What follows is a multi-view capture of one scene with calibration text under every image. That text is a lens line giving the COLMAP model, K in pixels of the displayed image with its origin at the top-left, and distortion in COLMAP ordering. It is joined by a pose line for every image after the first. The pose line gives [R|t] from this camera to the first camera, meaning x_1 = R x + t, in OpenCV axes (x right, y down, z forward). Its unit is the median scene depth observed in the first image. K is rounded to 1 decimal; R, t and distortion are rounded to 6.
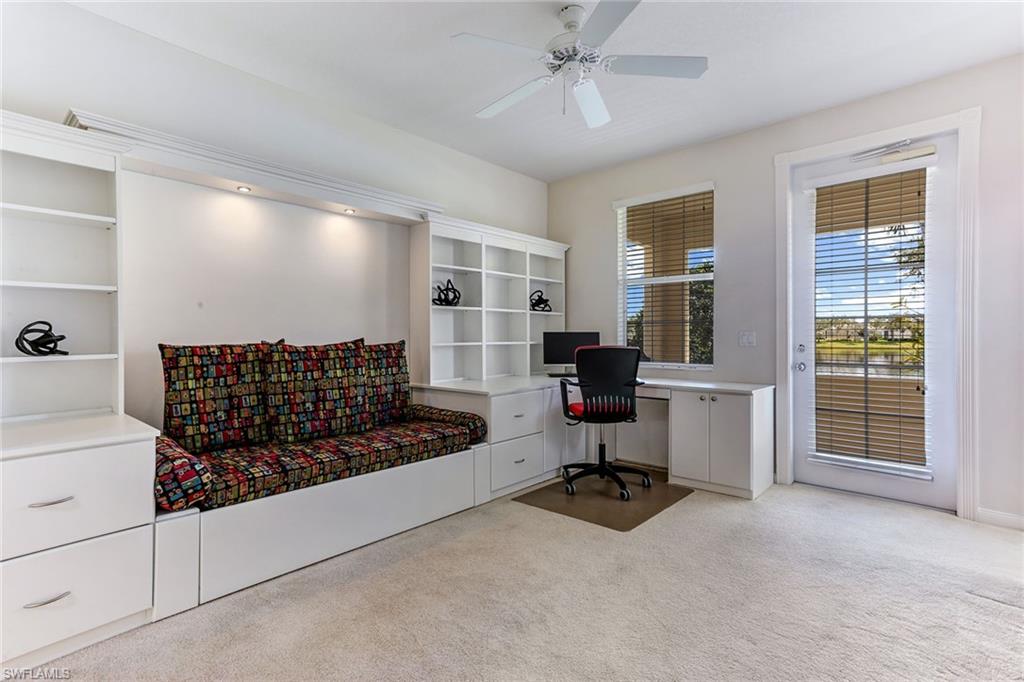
lens RADIAL K [[494.1, 0, 514.1], [0, 494.1, 336.8], [0, 0, 1]] dist [-0.019264, 0.015777]
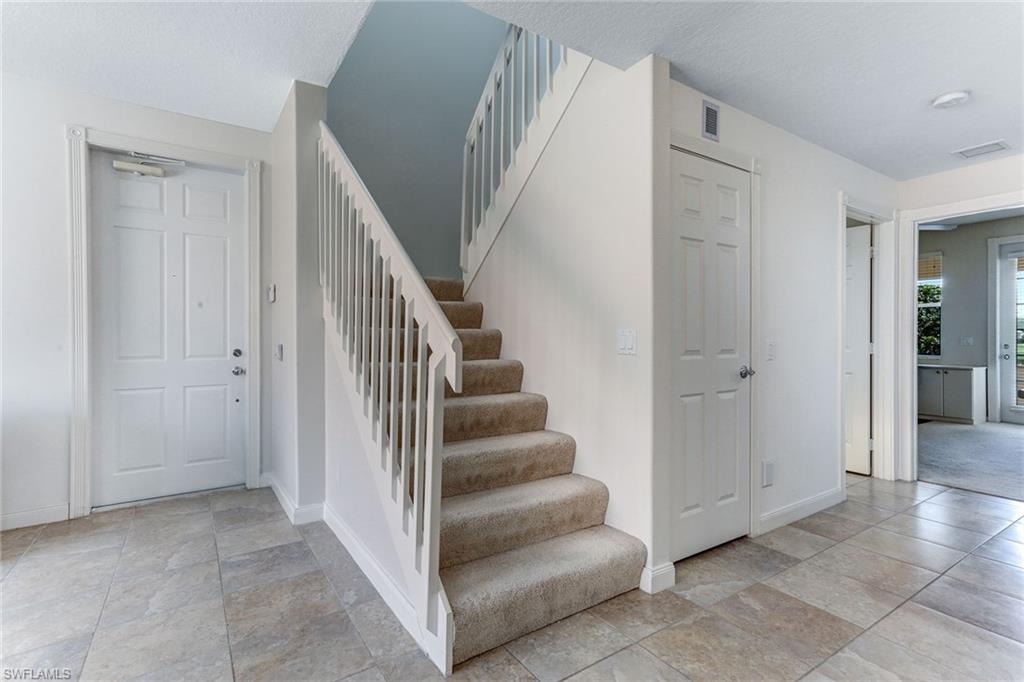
lens RADIAL K [[494.1, 0, 529.8], [0, 494.1, 335.0], [0, 0, 1]] dist [-0.019264, 0.015777]
pose [[0.969900, 0.003657, -0.243477, -0.640141], [-0.005264, 0.999968, -0.005948, 0.007463], [0.243448, 0.007050, 0.969888, -1.124303]]
